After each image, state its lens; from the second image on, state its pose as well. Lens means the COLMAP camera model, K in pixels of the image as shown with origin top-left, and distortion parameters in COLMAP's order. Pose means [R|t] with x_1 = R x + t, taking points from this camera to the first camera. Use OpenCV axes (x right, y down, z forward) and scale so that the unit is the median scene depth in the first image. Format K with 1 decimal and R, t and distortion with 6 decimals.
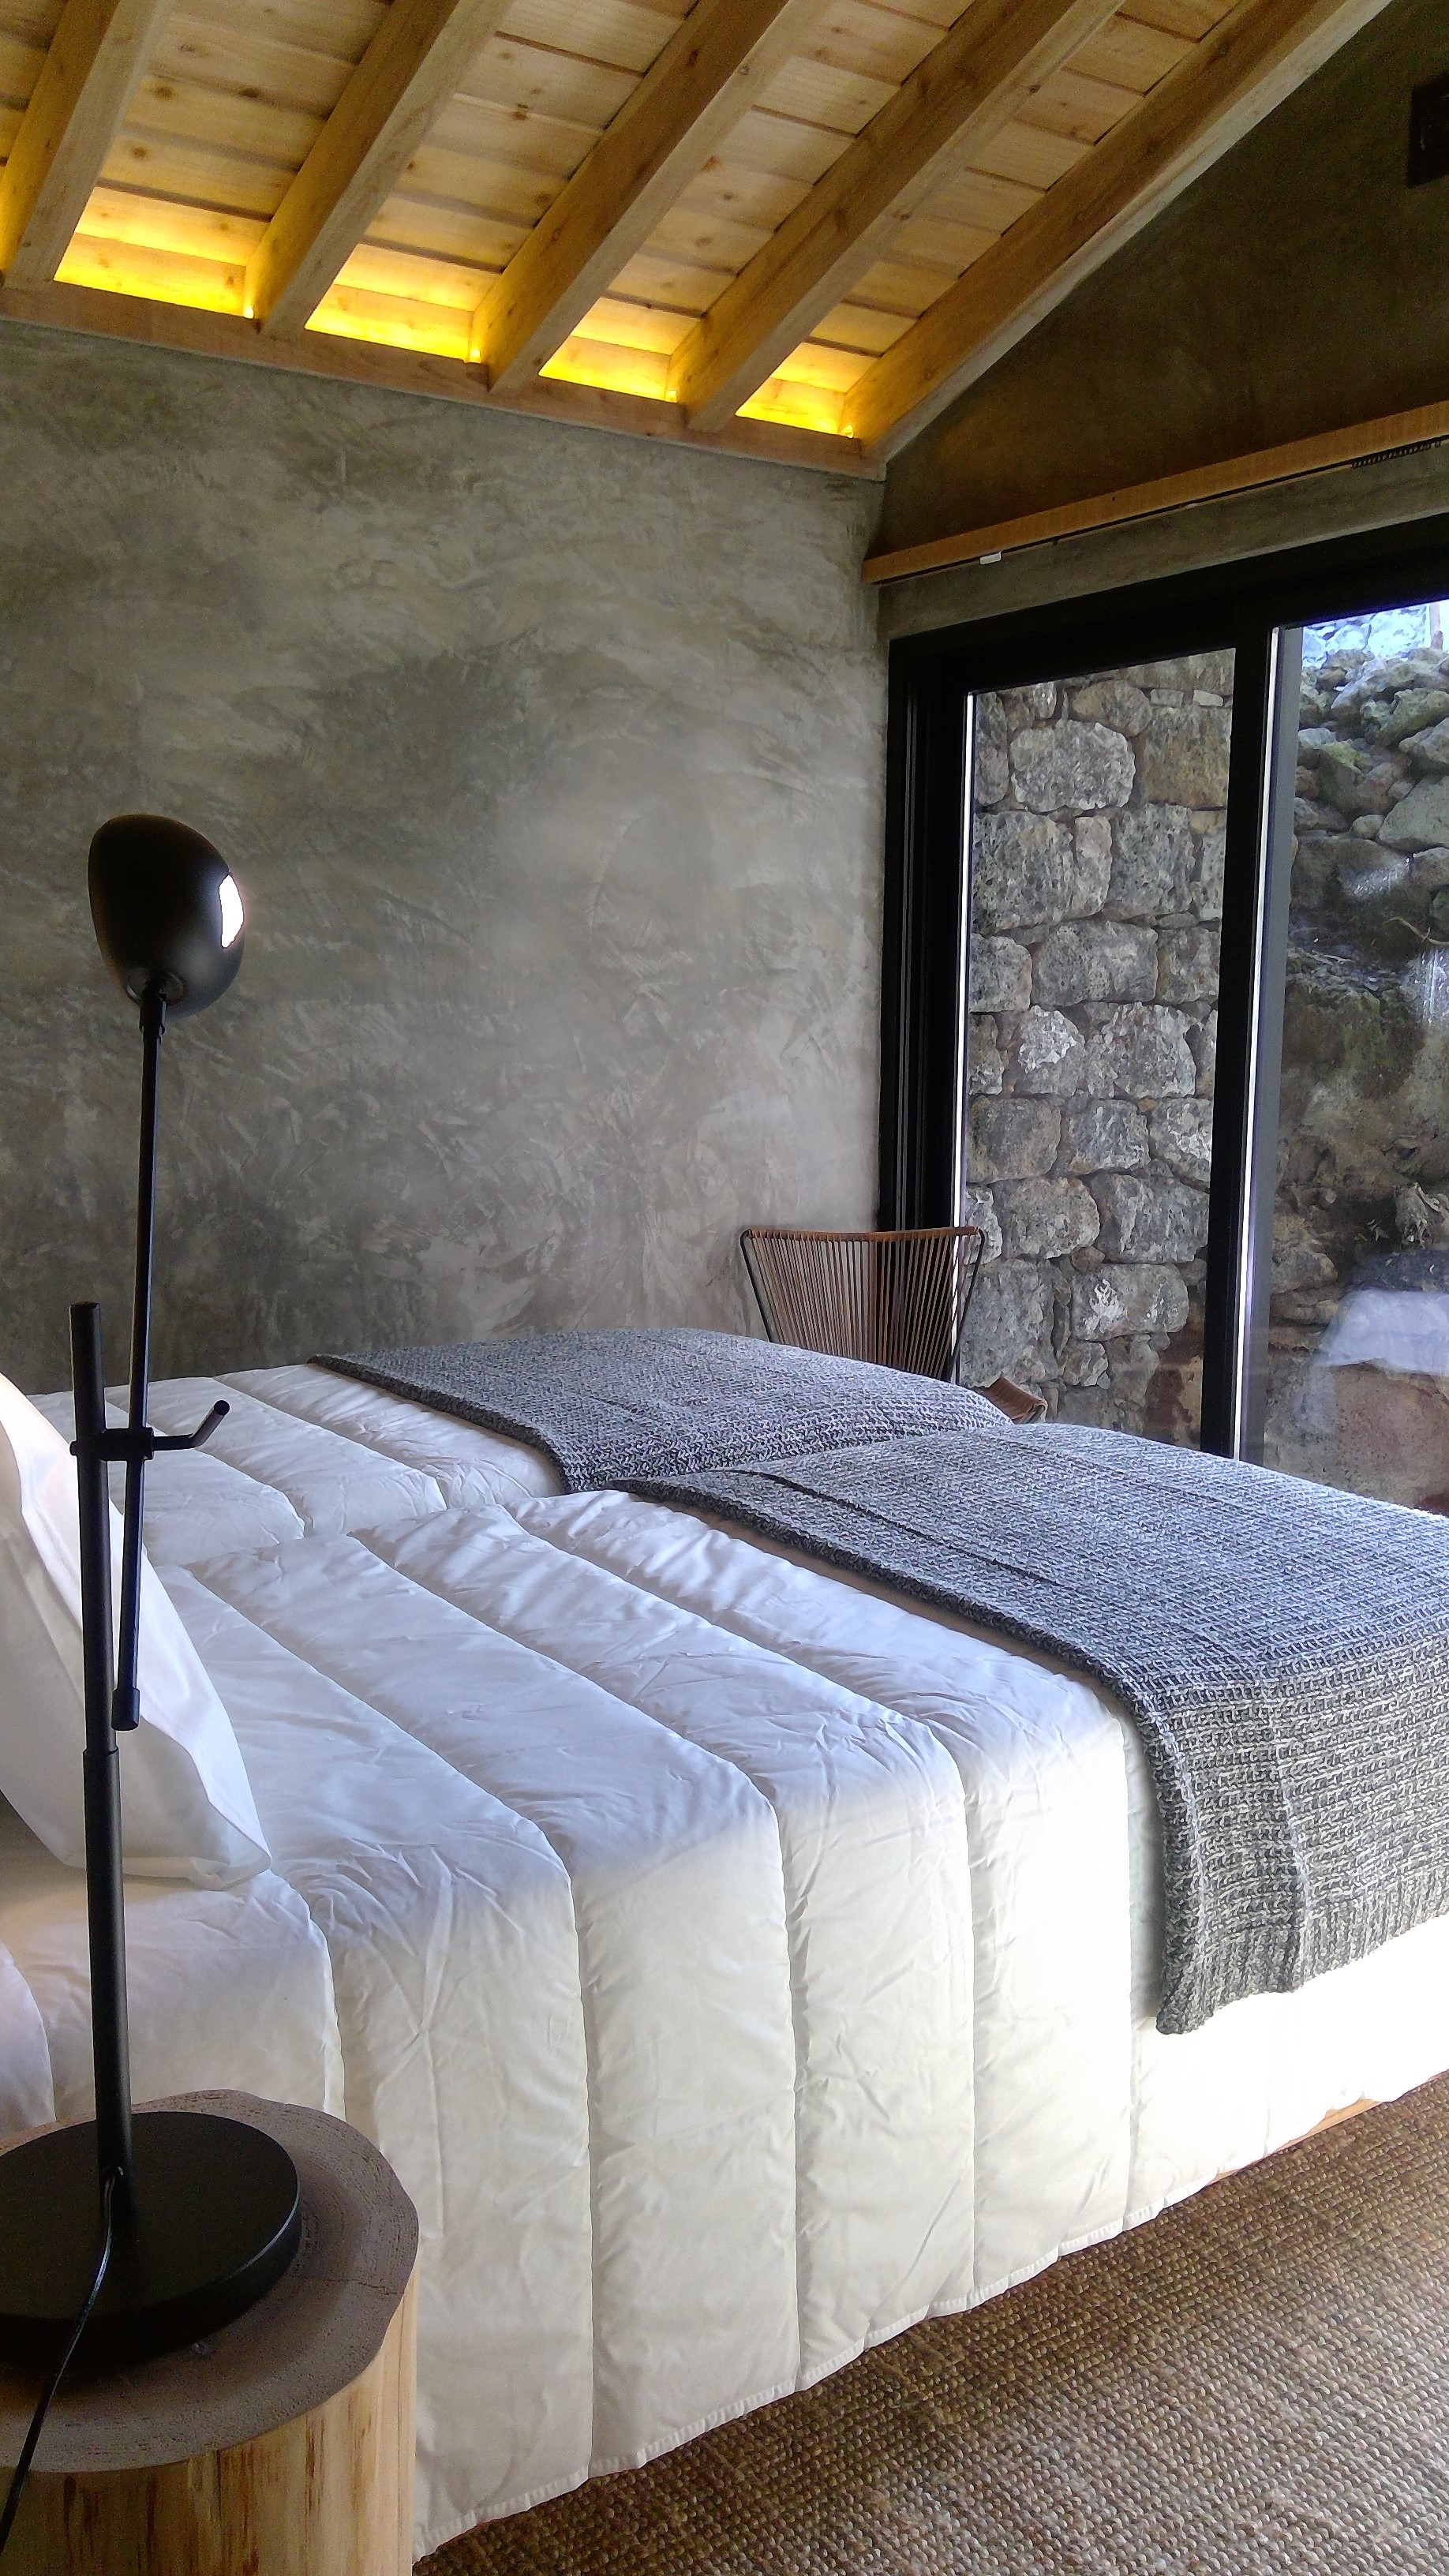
lens RADIAL K [[2020.7, 0, 724.5], [0, 2020.7, 1288.0], [0, 0, 1]] dist [0.123552, -0.185393]
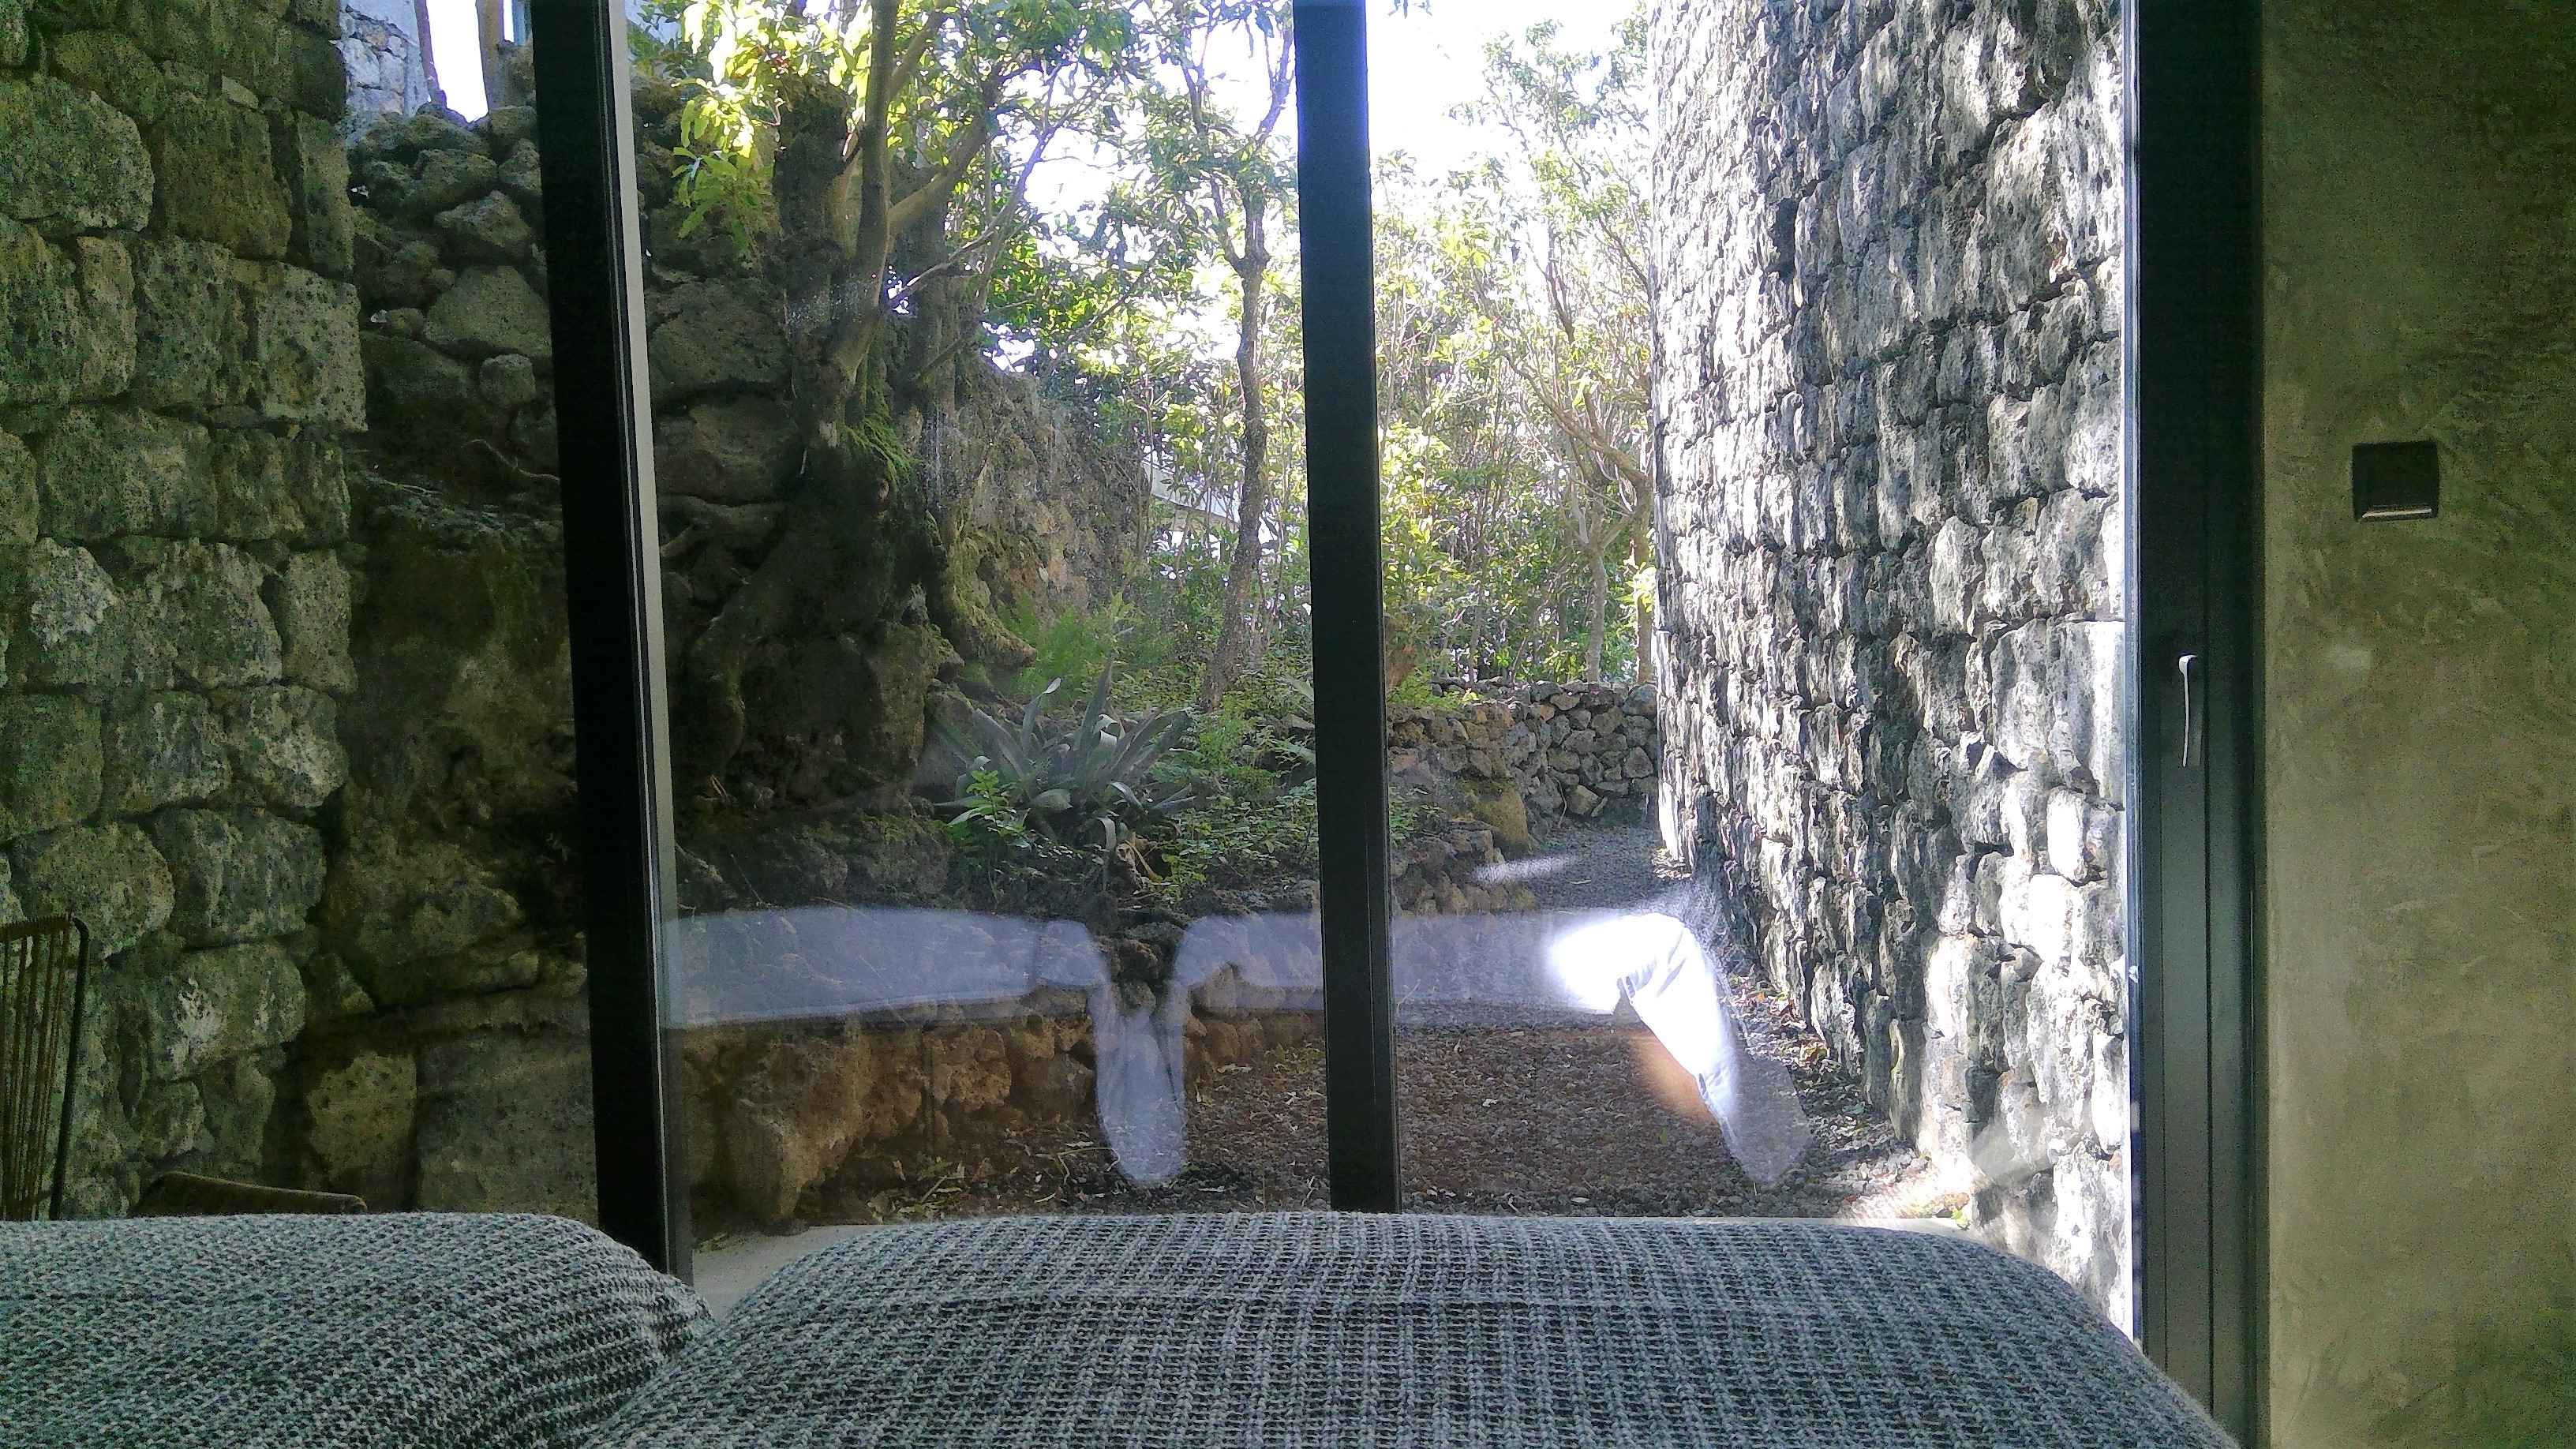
lens RADIAL K [[2020.7, 0, 1288.0], [0, 2020.7, 724.5], [0, 0, 1]] dist [0.123552, -0.185393]
pose [[0.632673, -0.078211, 0.770460, -0.082287], [0.150548, 0.988328, -0.023298, -0.015858], [-0.759645, 0.130731, 0.637063, 0.334617]]
